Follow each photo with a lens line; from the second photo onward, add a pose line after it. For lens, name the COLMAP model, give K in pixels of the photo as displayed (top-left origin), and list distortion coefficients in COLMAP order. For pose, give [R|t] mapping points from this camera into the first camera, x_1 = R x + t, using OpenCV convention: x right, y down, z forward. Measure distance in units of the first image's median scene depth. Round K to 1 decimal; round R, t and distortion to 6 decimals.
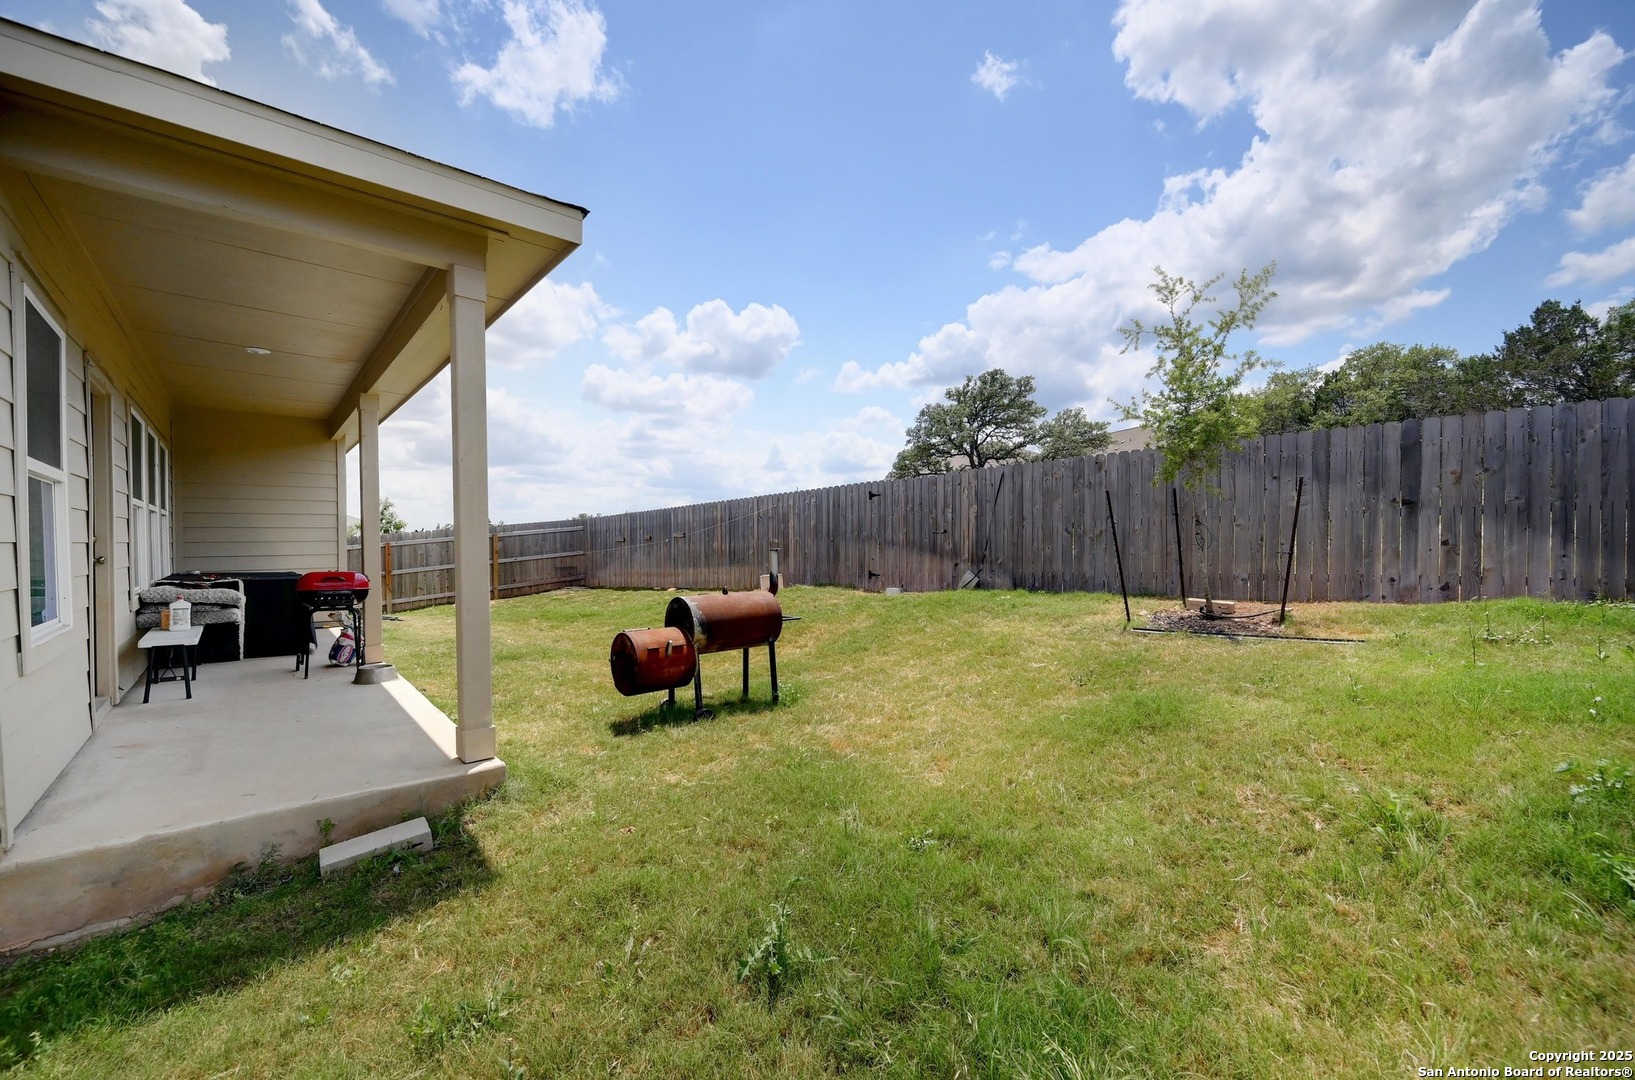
lens RADIAL K [[661.2, 0, 816.4], [0, 661.2, 547.7], [0, 0, 1]] dist [0.003031, 0.000049]
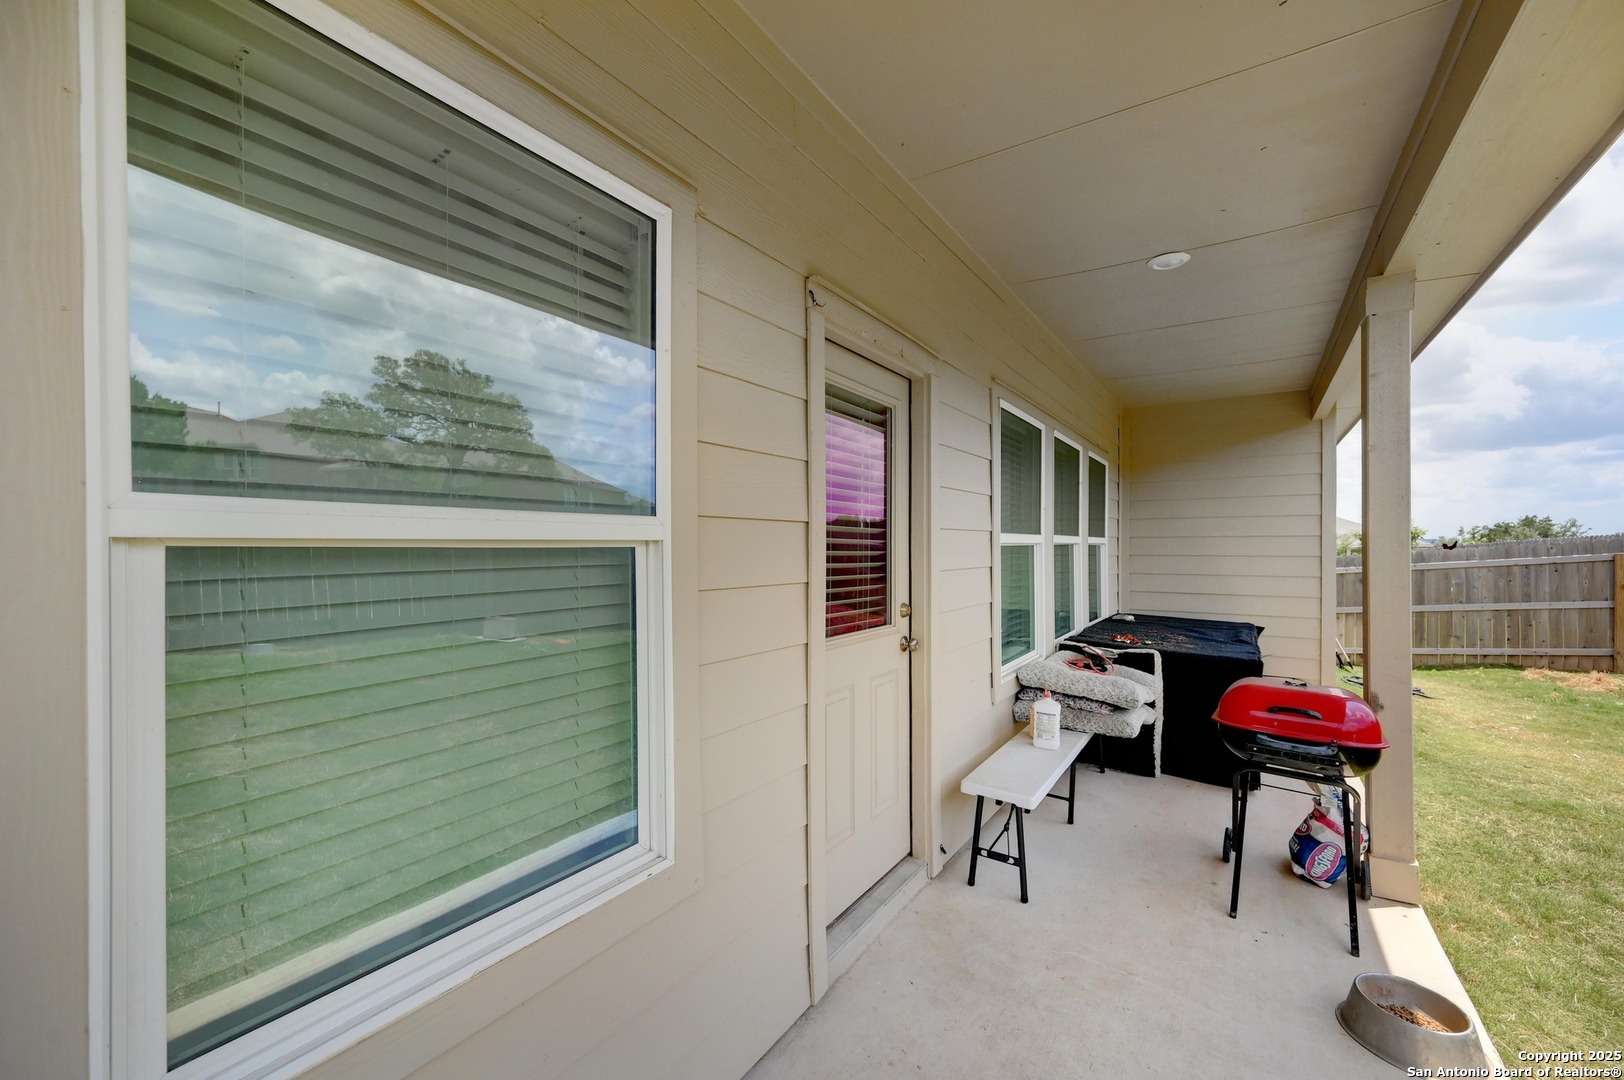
lens RADIAL K [[656.8, 0, 808.3], [0, 656.8, 544.6], [0, 0, 1]] dist [0.003031, 0.000049]
pose [[0.269629, 0.005514, -0.962948, -0.350415], [-0.014570, 0.999892, 0.001646, -0.050129], [0.962854, 0.013586, 0.269680, 0.503349]]
